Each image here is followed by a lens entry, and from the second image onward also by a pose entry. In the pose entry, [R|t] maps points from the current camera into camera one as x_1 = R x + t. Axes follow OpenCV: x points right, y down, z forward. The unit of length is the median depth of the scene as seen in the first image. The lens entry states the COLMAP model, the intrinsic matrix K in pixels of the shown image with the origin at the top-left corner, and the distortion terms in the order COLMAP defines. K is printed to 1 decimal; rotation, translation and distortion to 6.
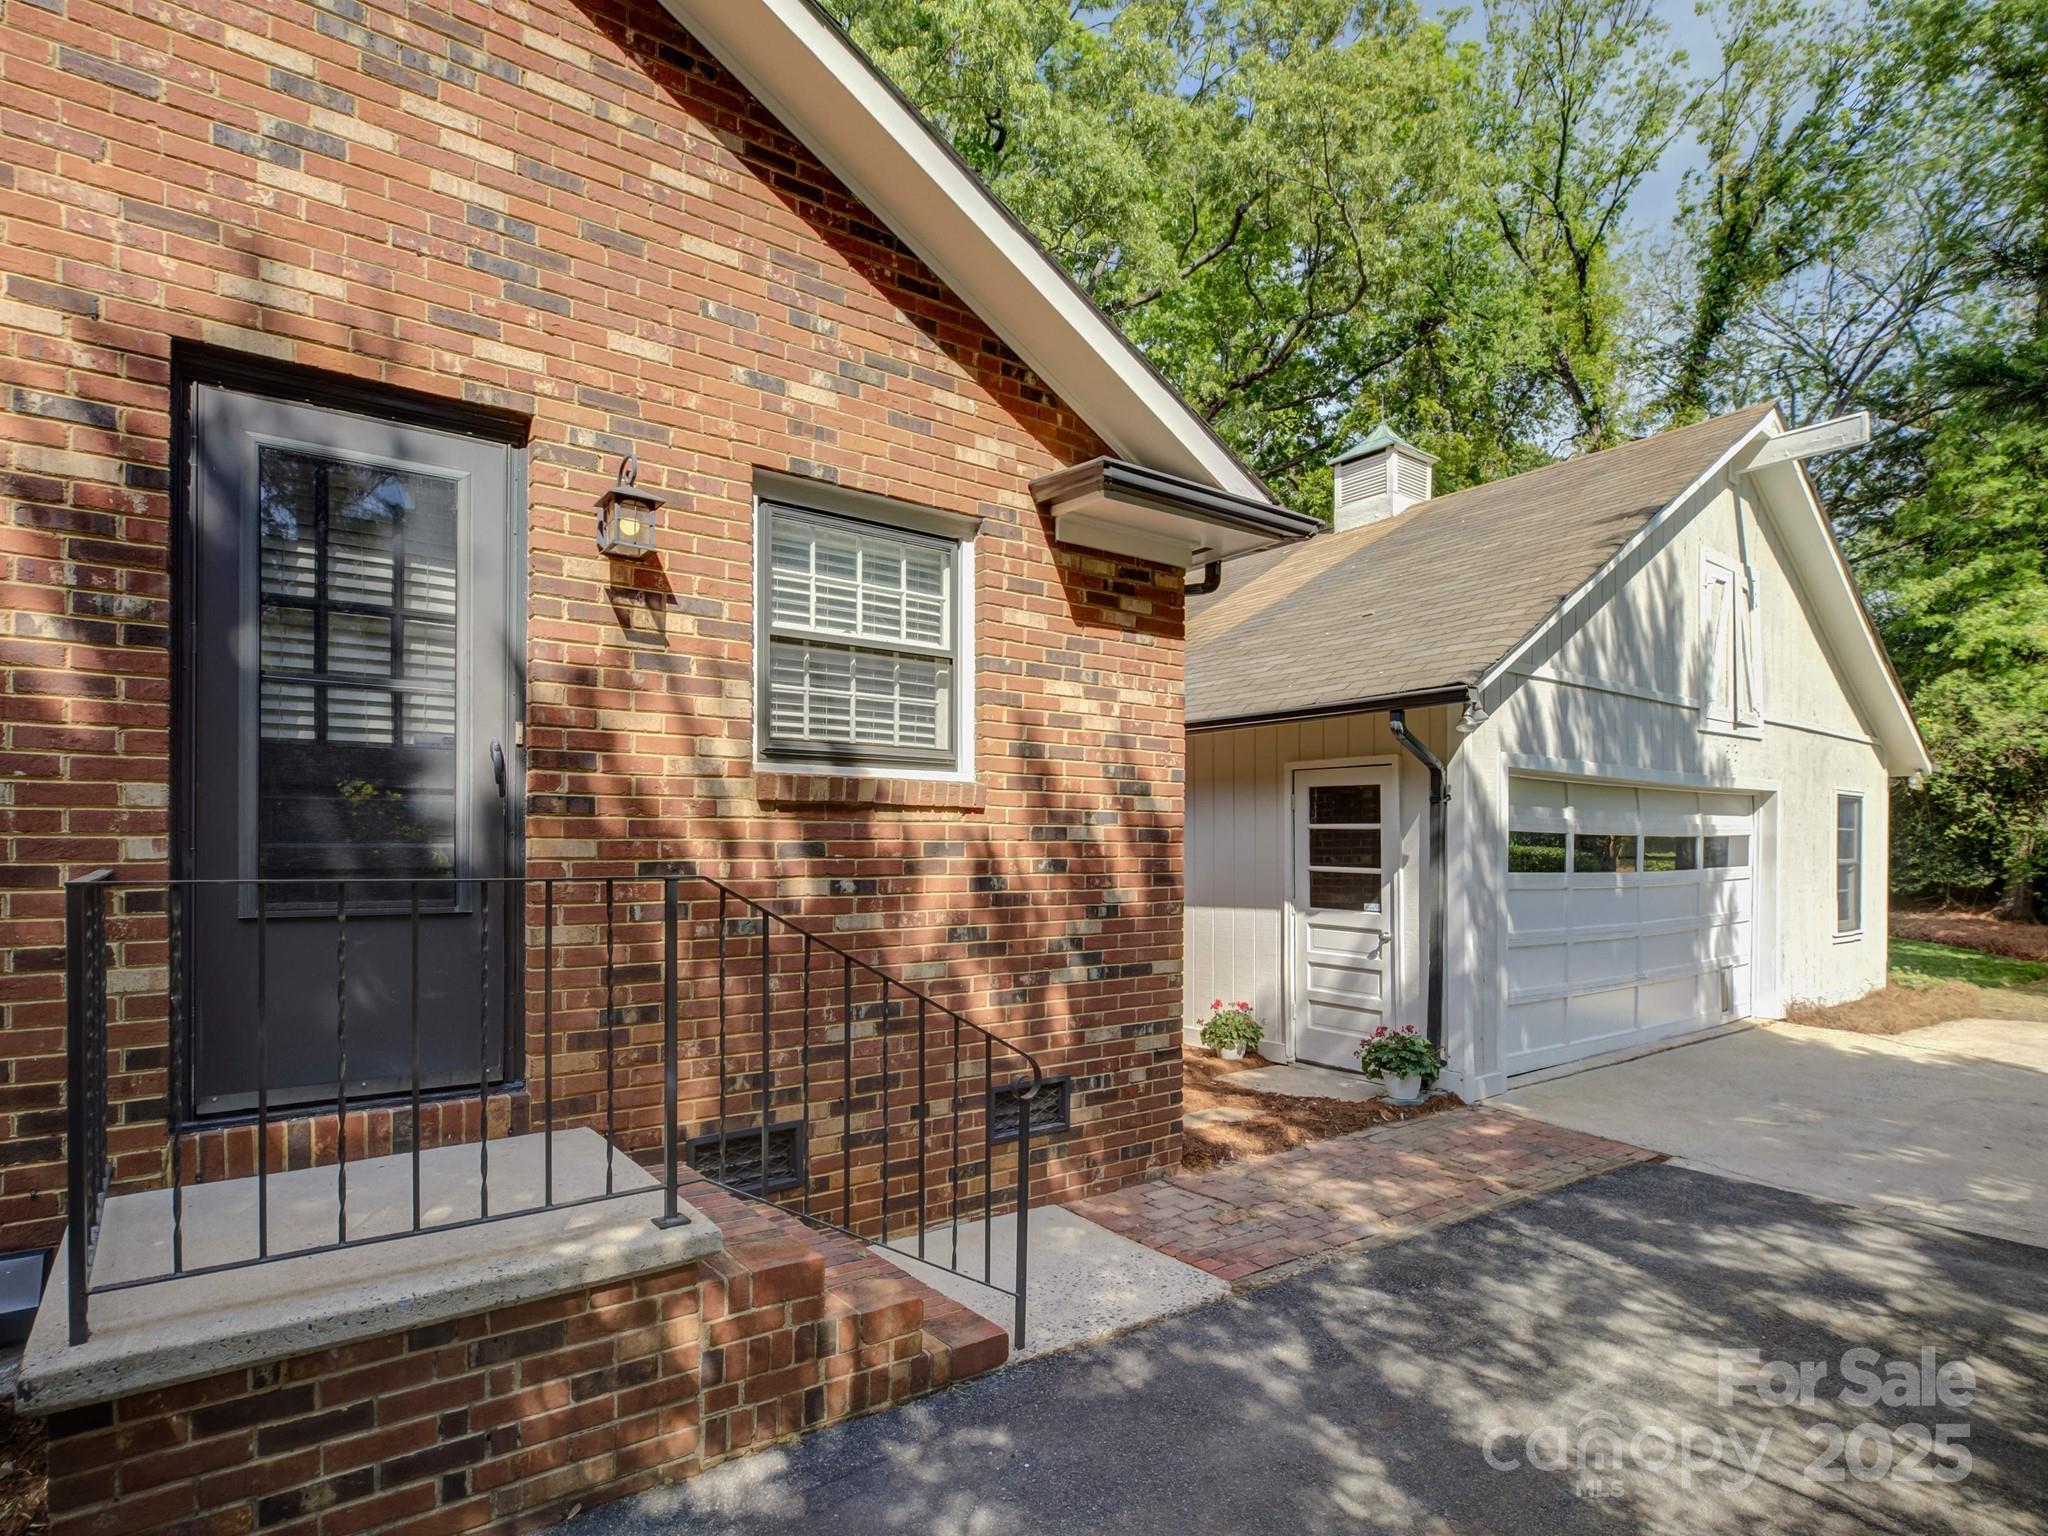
lens RADIAL K [[1191.3, 0, 1022.7], [0, 1191.3, 832.6], [0, 0, 1]] dist [0.003912, 0.002945]
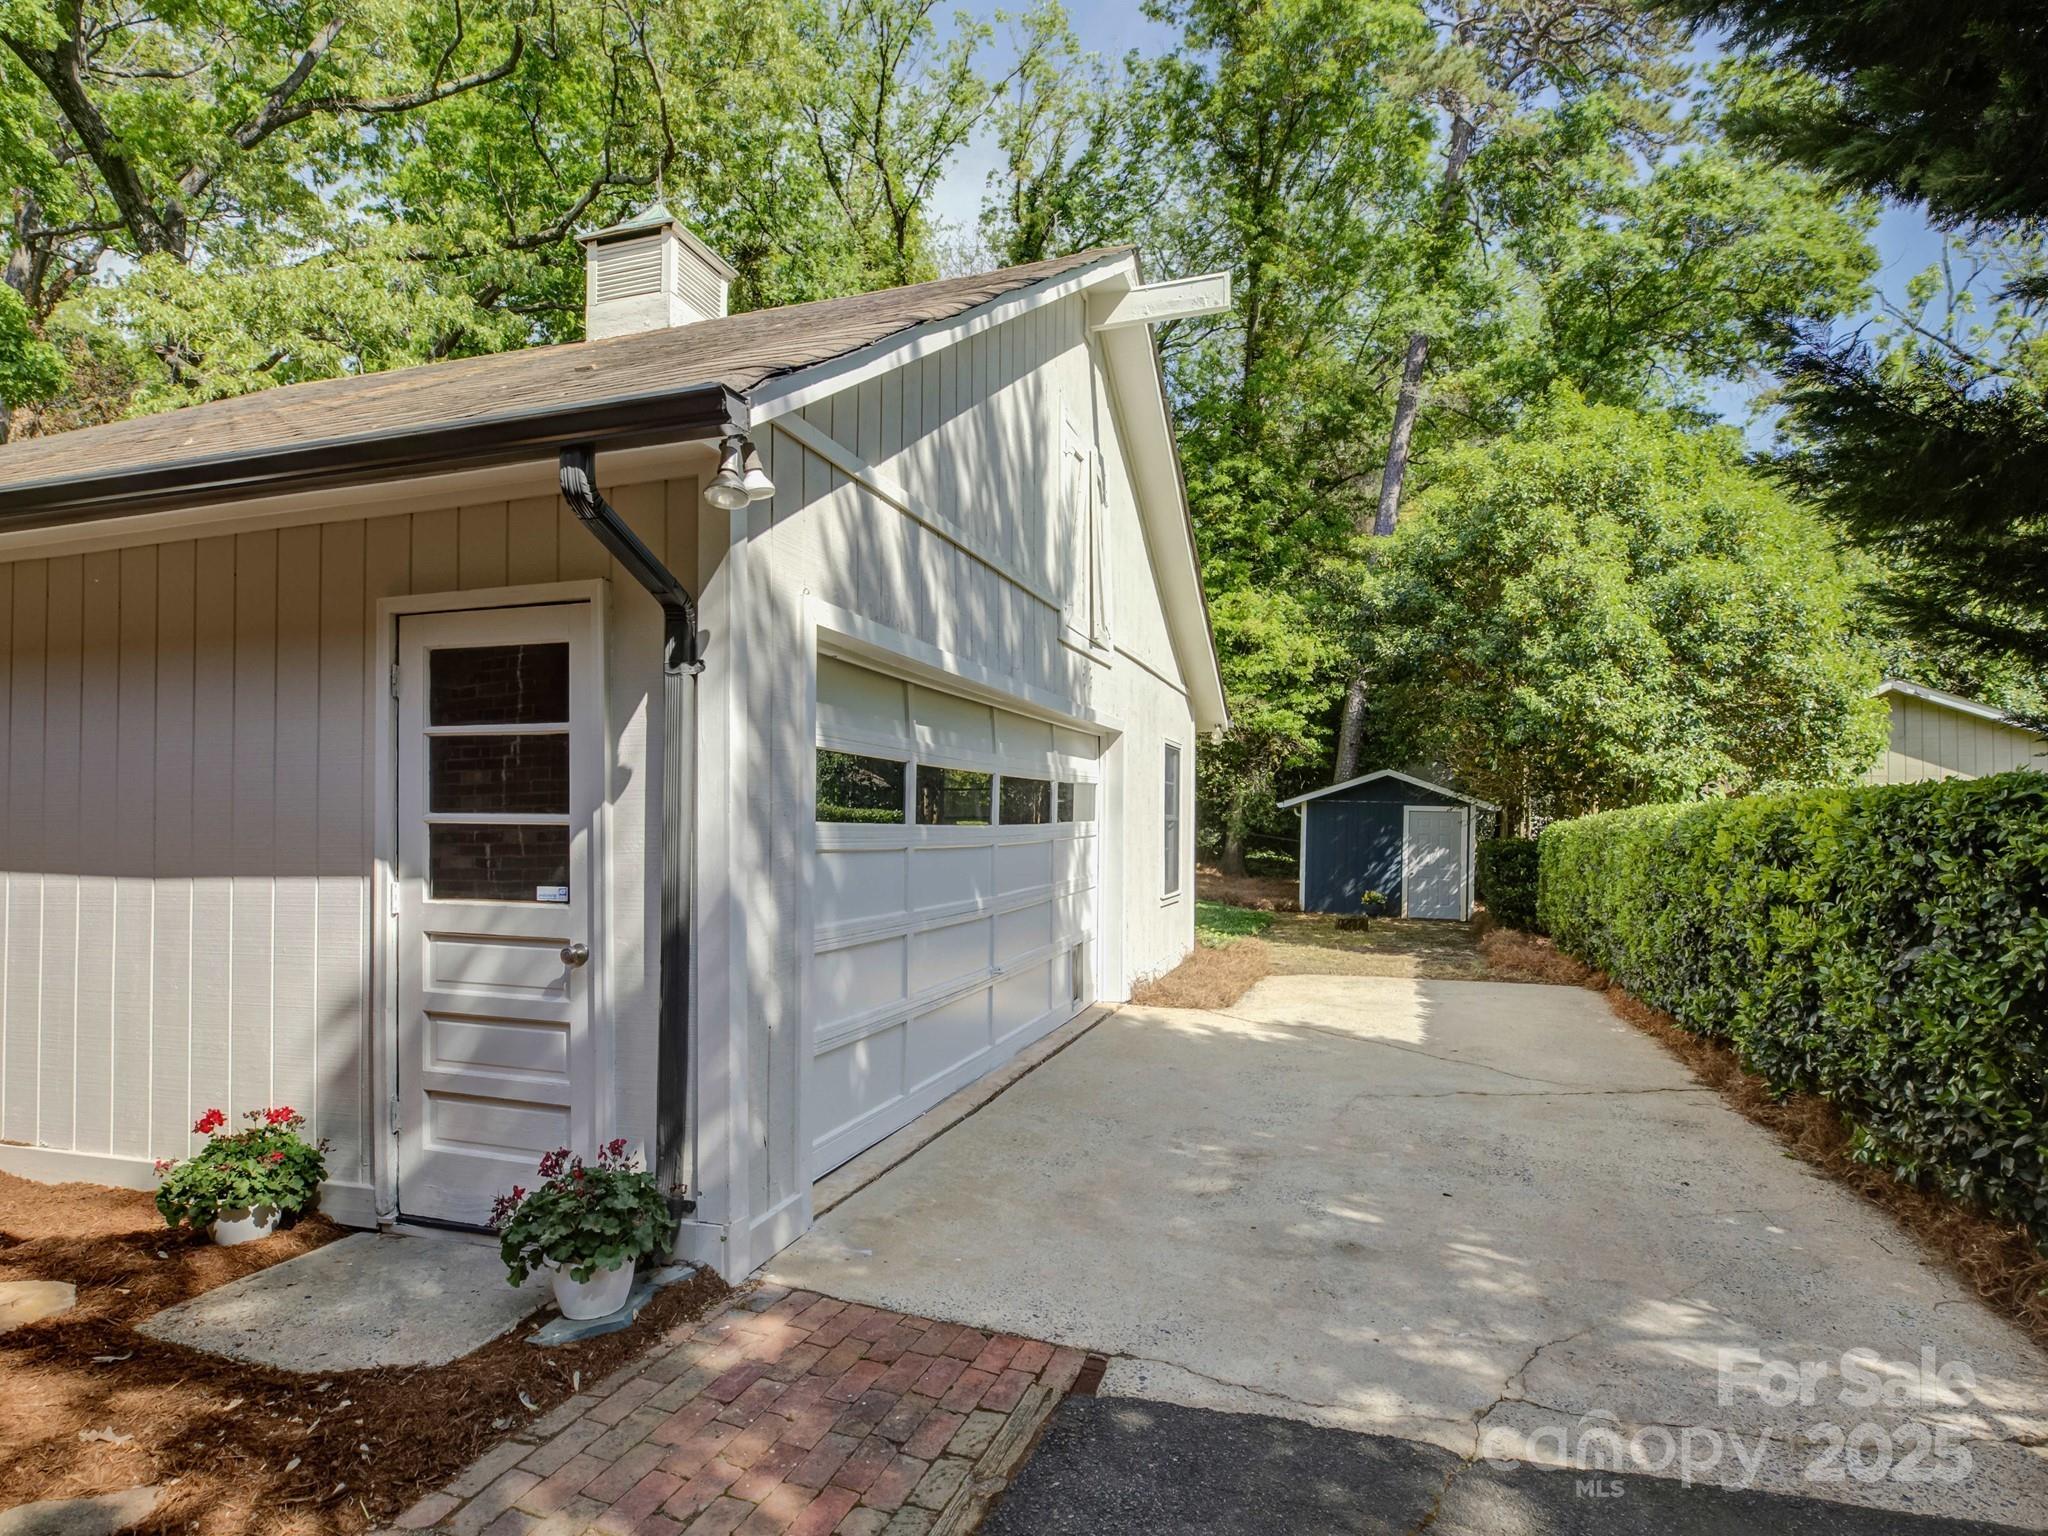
lens RADIAL K [[1046.5, 0, 1021.8], [0, 1046.5, 803.8], [0, 0, 1]] dist [-0.003176, 0.000242]
pose [[0.845342, 0.004408, 0.534207, 0.207810], [0.000960, 0.999952, -0.009771, 0.027788], [-0.534224, 0.008772, 0.845297, 0.490008]]
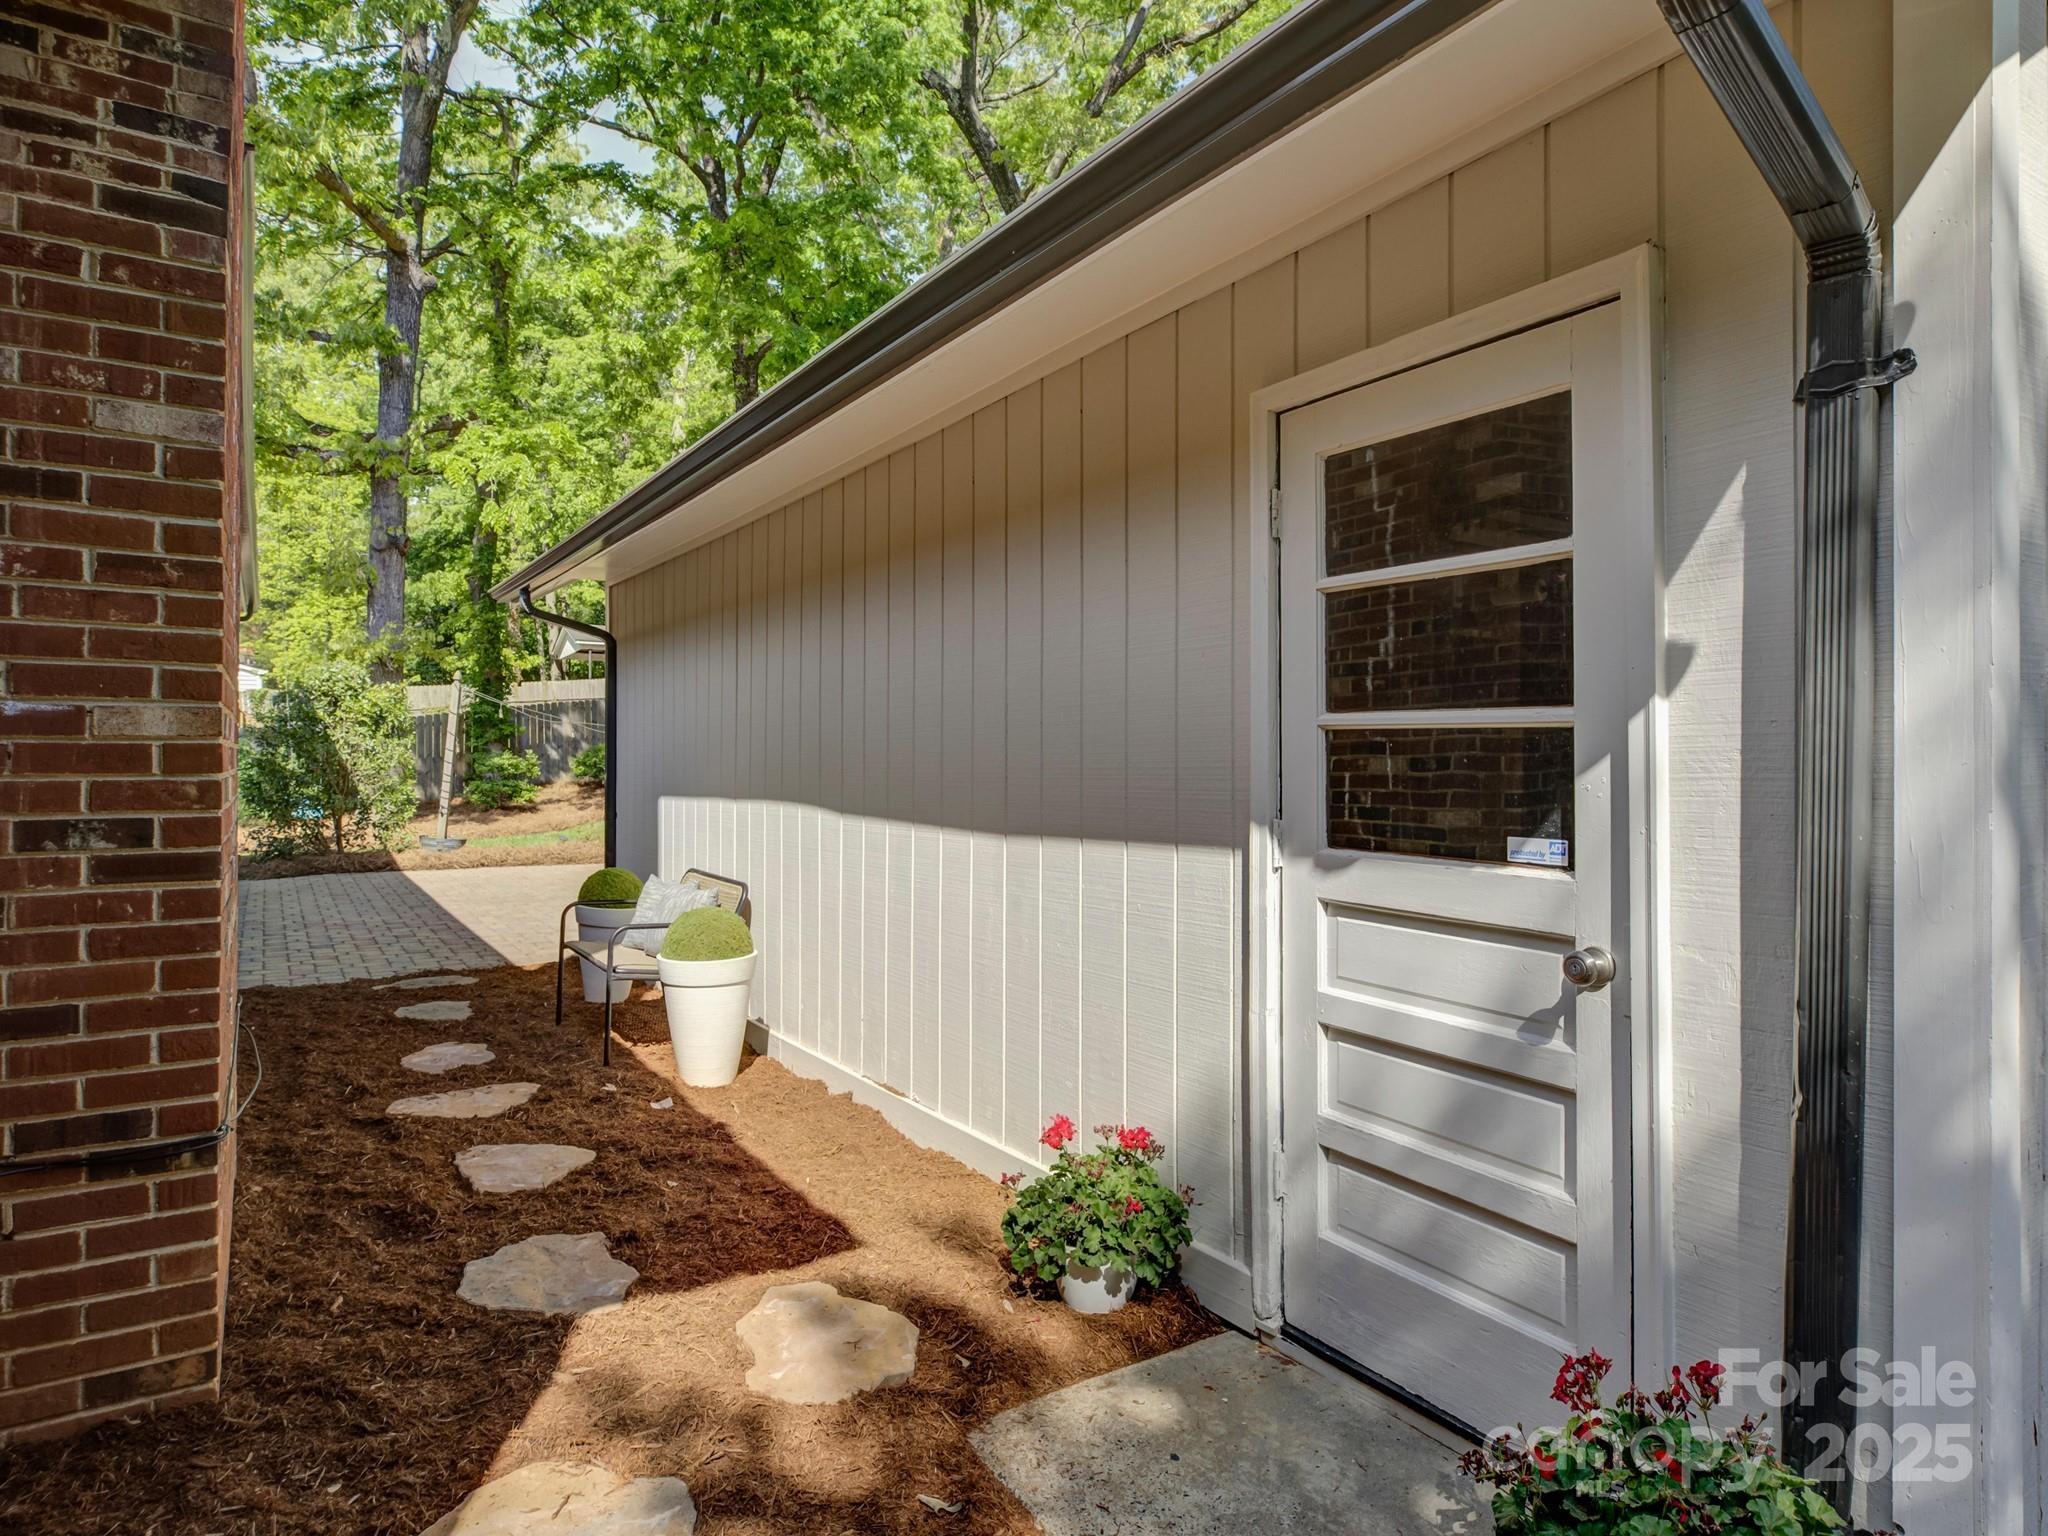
lens RADIAL K [[1123.6, 0, 1024.0], [0, 1123.6, 768.0], [0, 0, 1]] dist [-0.006425, -0.001575]
pose [[0.989877, -0.001455, -0.141924, 0.195756], [0.002928, 0.999944, 0.010172, 0.037375], [0.141901, -0.010485, 0.989825, 0.669833]]
